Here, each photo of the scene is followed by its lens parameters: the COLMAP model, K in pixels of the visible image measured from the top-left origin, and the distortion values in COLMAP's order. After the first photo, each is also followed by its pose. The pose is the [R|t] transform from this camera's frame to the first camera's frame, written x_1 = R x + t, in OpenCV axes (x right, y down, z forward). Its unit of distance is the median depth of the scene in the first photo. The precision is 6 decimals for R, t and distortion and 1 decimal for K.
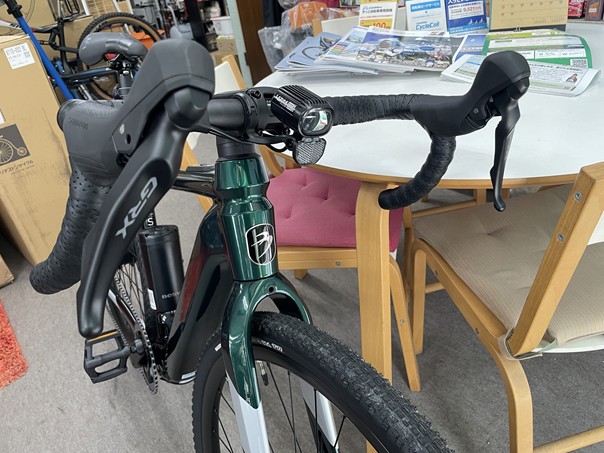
lens RADIAL K [[454.8, 0, 306.4], [0, 454.8, 226.2], [0, 0, 1]] dist [0.041263, -0.065898]
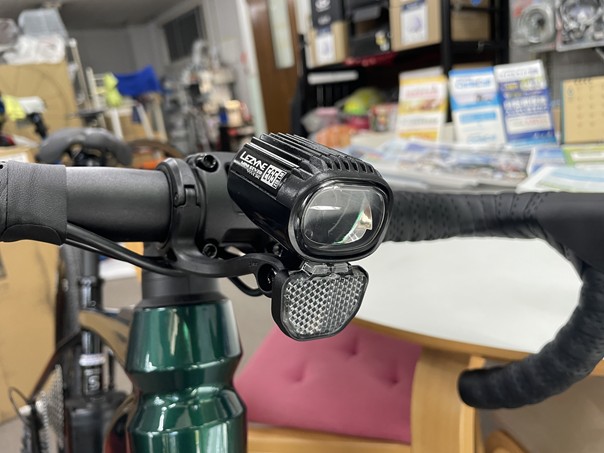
lens RADIAL K [[454.8, 0, 315.2], [0, 454.8, 222.4], [0, 0, 1]] dist [0.041263, -0.065898]
pose [[0.998638, 0.030573, -0.042287, 0.011907], [-0.041503, 0.956573, -0.288522, -0.093916], [0.031630, 0.289884, 0.956539, 0.500811]]
